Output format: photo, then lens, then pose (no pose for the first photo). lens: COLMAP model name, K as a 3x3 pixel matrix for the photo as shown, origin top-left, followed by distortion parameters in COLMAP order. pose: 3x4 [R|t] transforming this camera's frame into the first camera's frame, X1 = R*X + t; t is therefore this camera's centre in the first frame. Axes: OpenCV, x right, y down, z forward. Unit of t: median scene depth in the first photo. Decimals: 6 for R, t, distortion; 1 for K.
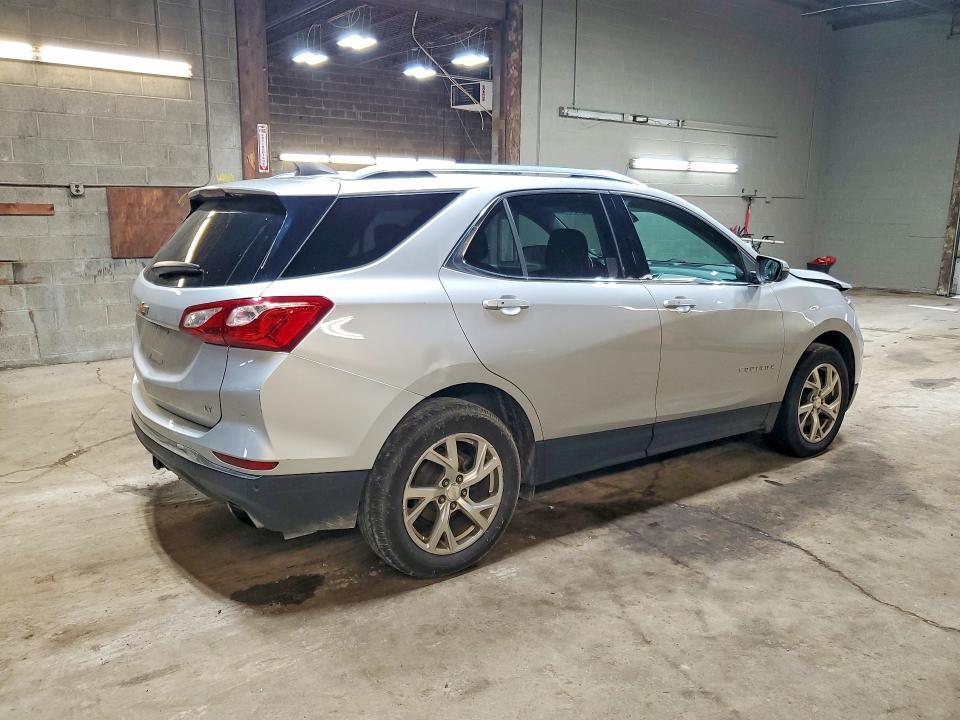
lens RADIAL K [[753.7, 0, 480.0], [0, 753.7, 360.0], [0, 0, 1]] dist [0.009475, 0.014407]
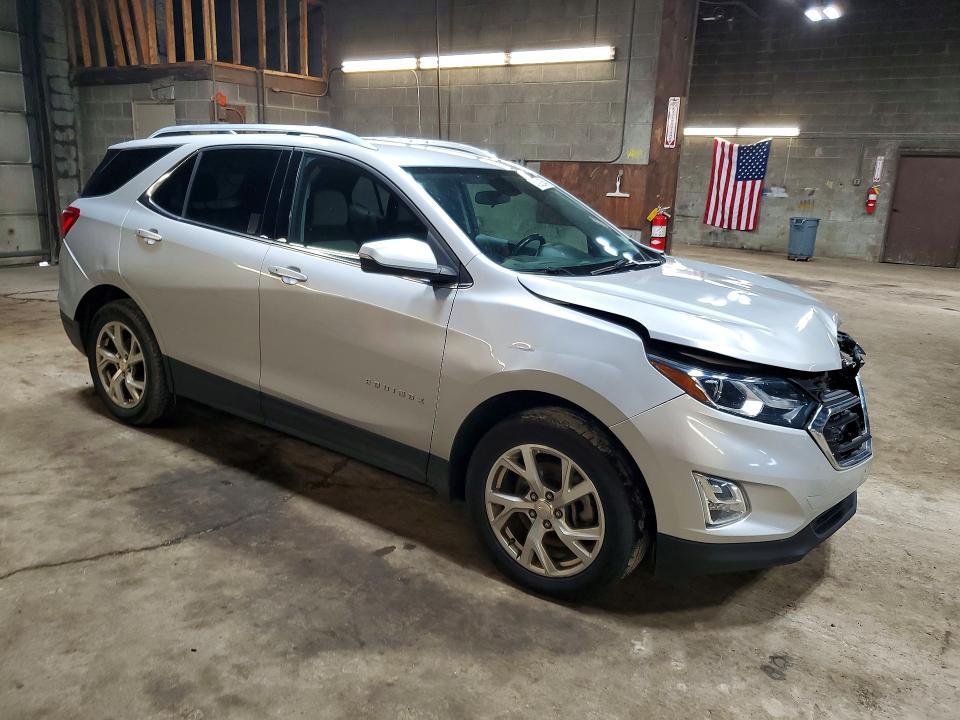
lens RADIAL K [[783.0, 0, 480.0], [0, 783.0, 360.0], [0, 0, 1]] dist [0.022018, 0.002882]
pose [[0.297031, 0.232955, -0.926015, 1.145975], [-0.235639, 0.957674, 0.165335, -0.171462], [0.925336, 0.169096, 0.339352, 0.851670]]
